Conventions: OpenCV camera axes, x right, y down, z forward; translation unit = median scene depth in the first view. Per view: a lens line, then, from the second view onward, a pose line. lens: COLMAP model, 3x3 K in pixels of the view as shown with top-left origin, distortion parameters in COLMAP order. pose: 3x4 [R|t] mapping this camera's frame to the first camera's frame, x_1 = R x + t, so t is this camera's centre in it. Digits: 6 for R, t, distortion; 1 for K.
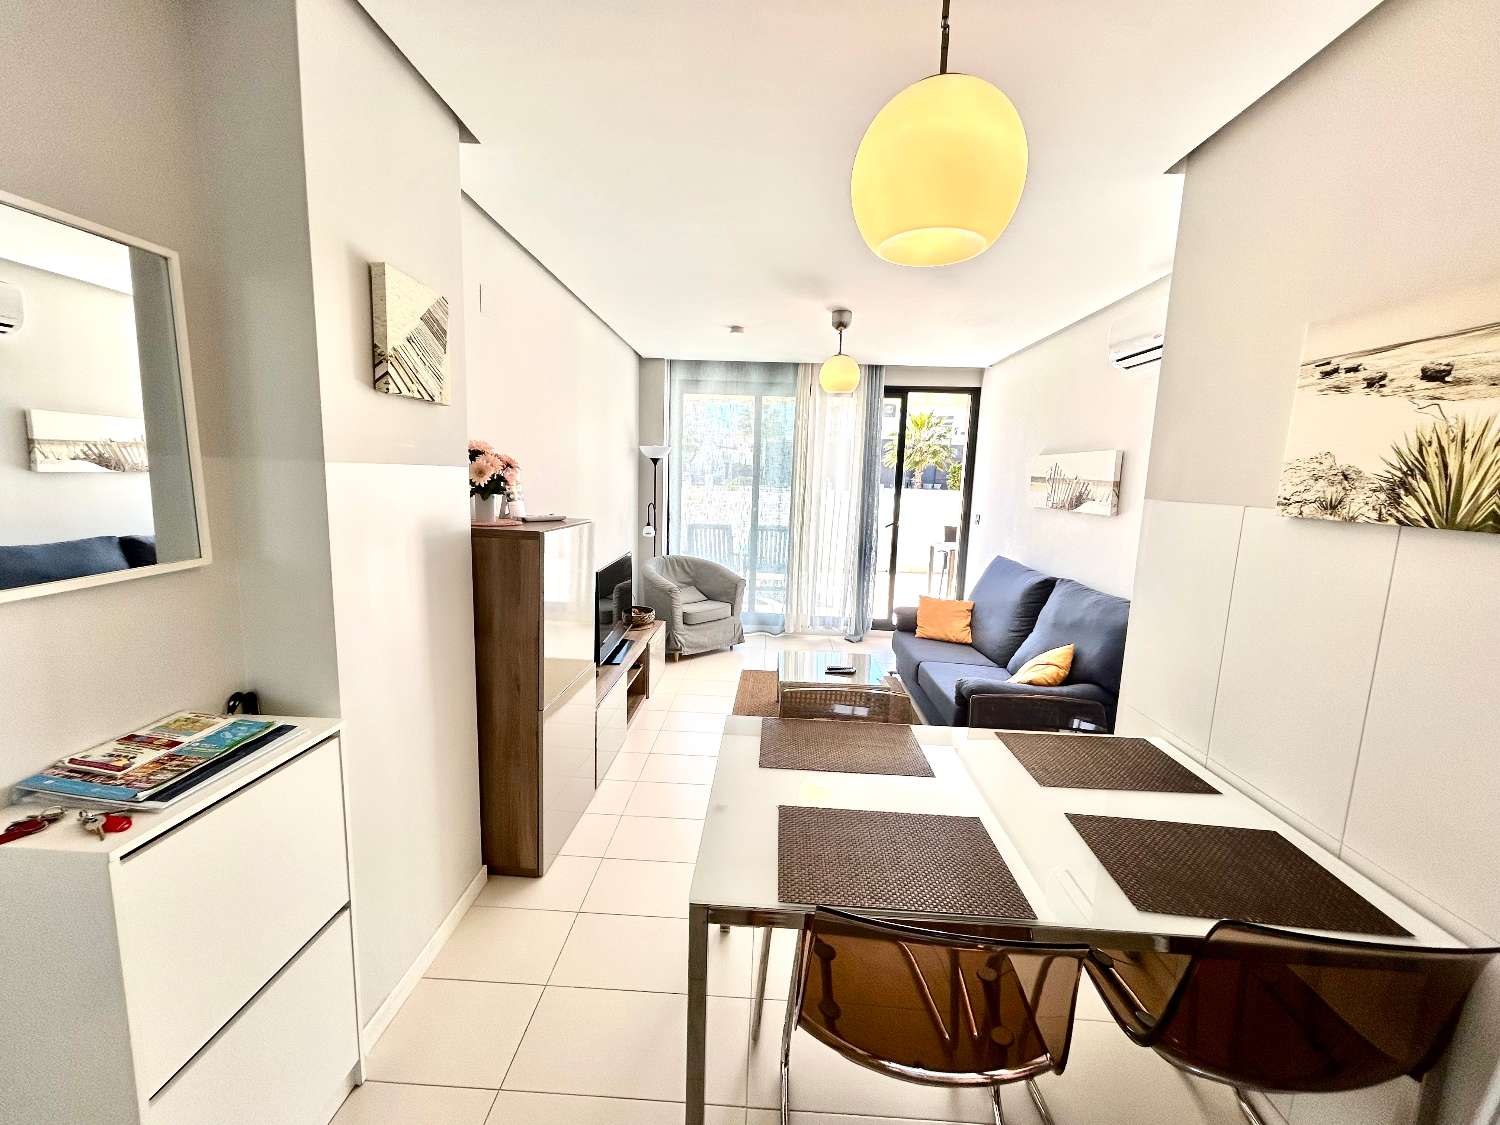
lens RADIAL K [[608.2, 0, 750.9], [0, 608.2, 566.0], [0, 0, 1]] dist [-0.002969, 0.001598]
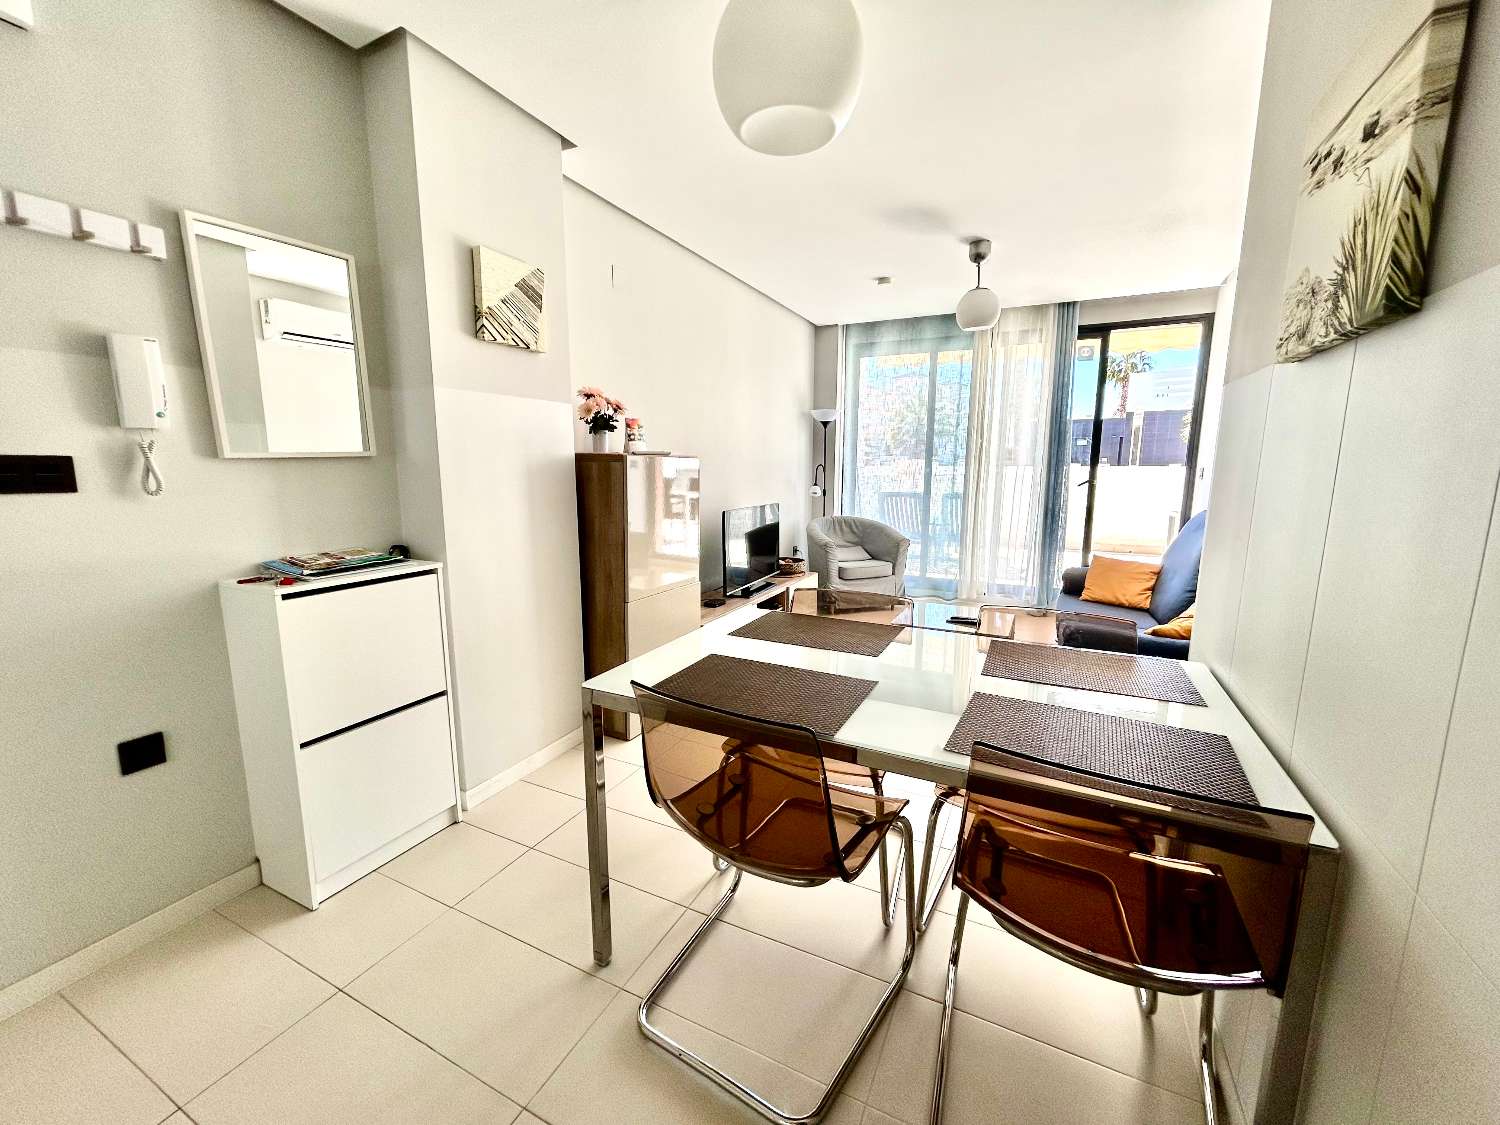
lens RADIAL K [[608.2, 0, 747.7], [0, 608.2, 566.8], [0, 0, 1]] dist [-0.002969, 0.001598]
pose [[0.912089, 0.036399, -0.408374, 0.174532], [-0.030734, 0.999319, 0.020428, 0.060910], [0.408840, -0.006081, 0.912586, -0.011393]]
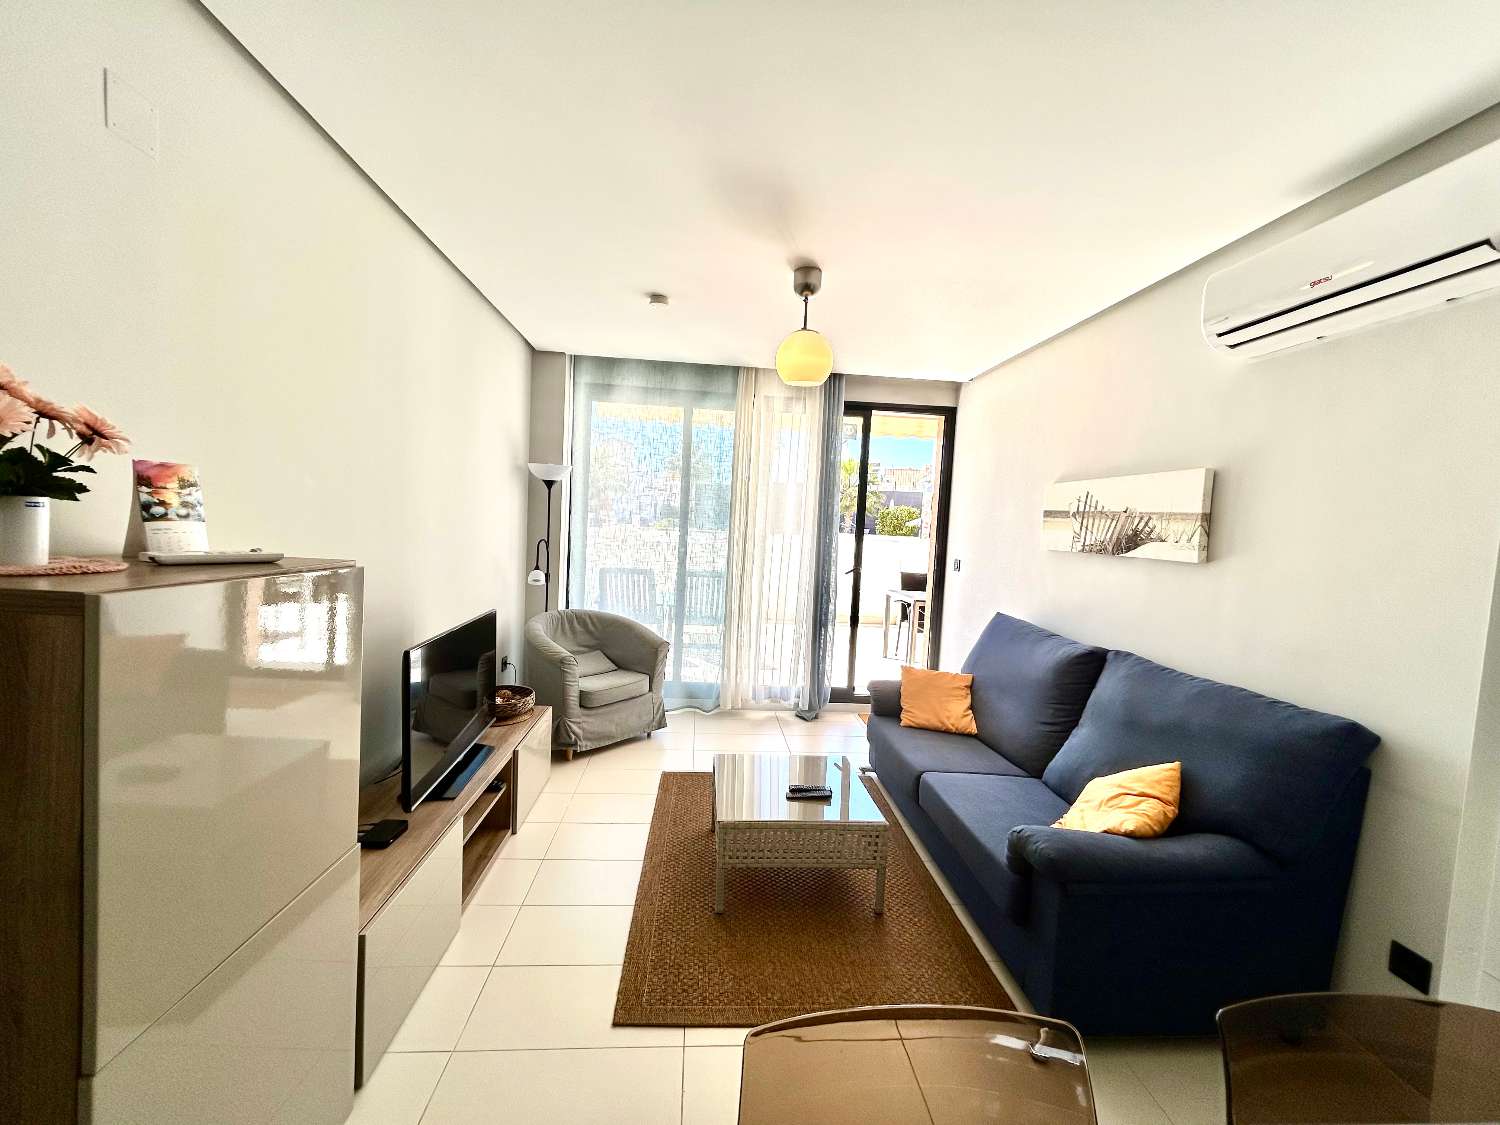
lens RADIAL K [[608.2, 0, 750.4], [0, 608.2, 563.6], [0, 0, 1]] dist [-0.002969, 0.001598]
pose [[0.993291, 0.008840, 0.115300, 0.004260], [-0.000177, 0.997189, -0.074932, -0.020693], [-0.115638, 0.074409, 0.990500, 0.259486]]
